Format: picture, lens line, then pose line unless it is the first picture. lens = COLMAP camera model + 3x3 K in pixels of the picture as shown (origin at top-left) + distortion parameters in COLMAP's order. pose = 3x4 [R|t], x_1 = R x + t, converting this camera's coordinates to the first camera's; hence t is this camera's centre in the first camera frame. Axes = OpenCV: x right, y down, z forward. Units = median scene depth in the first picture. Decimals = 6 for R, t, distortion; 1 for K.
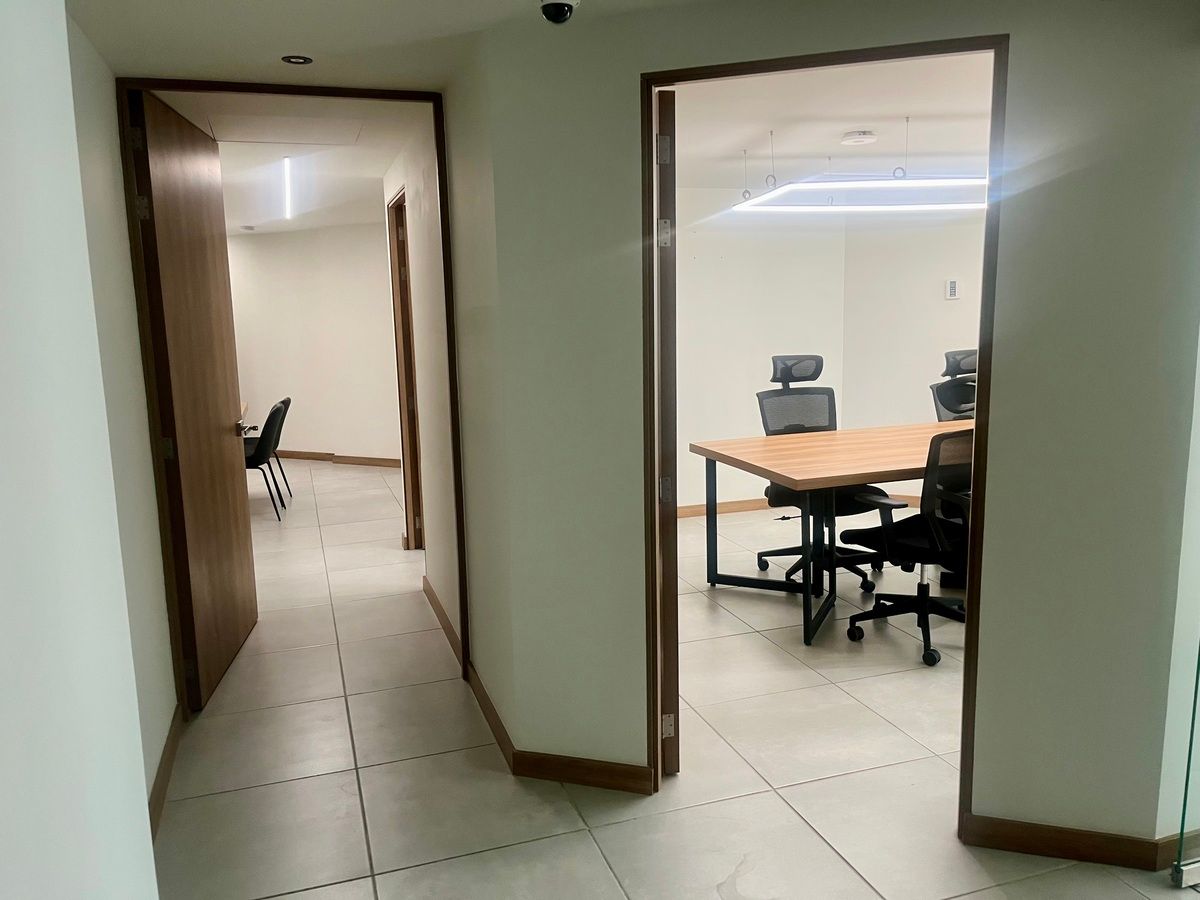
lens RADIAL K [[903.2, 0, 599.4], [0, 903.2, 448.7], [0, 0, 1]] dist [0.065253, -0.073945]
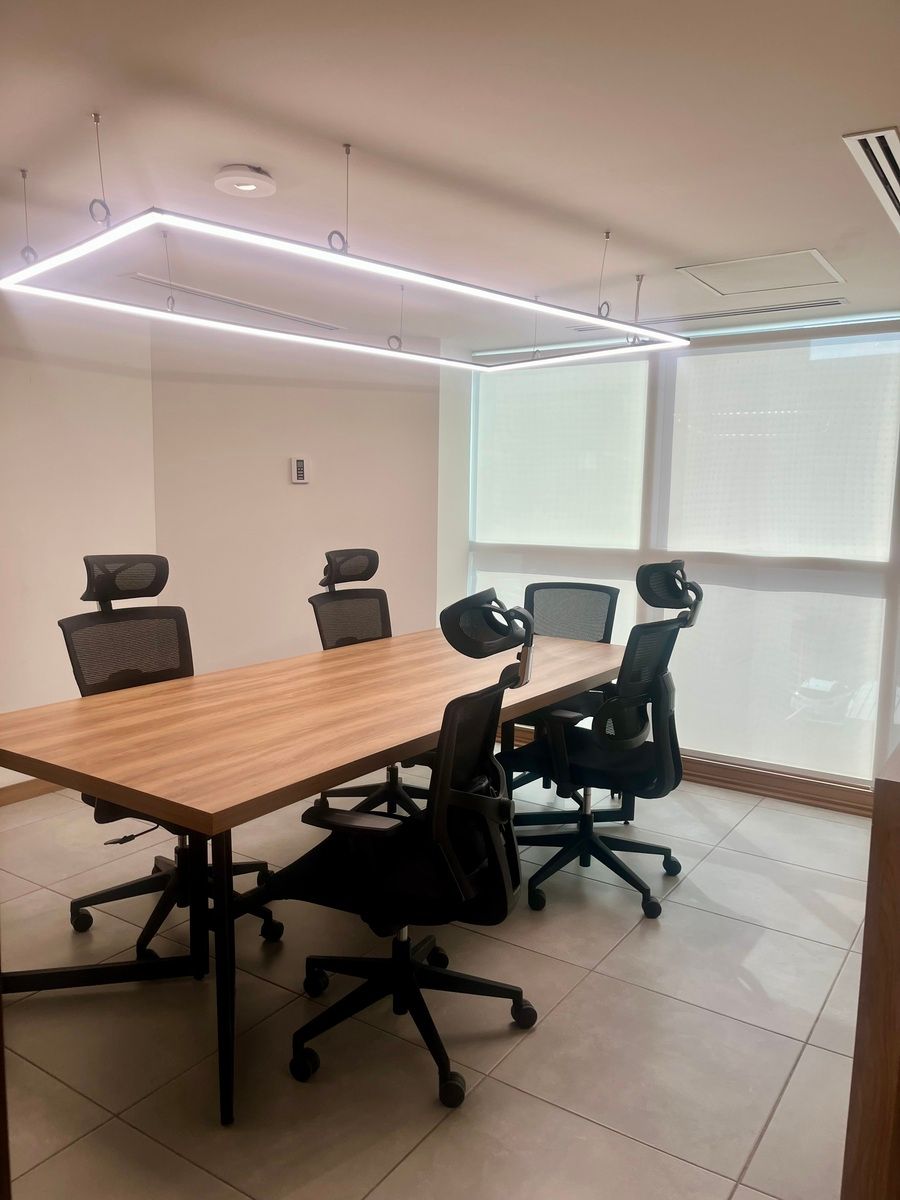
lens RADIAL K [[903.2, 0, 439.9], [0, 903.2, 617.1], [0, 0, 1]] dist [0.065253, -0.073945]
pose [[0.794039, -0.035802, 0.606812, 0.017823], [0.055692, 0.998350, -0.013972, -0.042091], [-0.605311, 0.044889, 0.794722, 0.400263]]
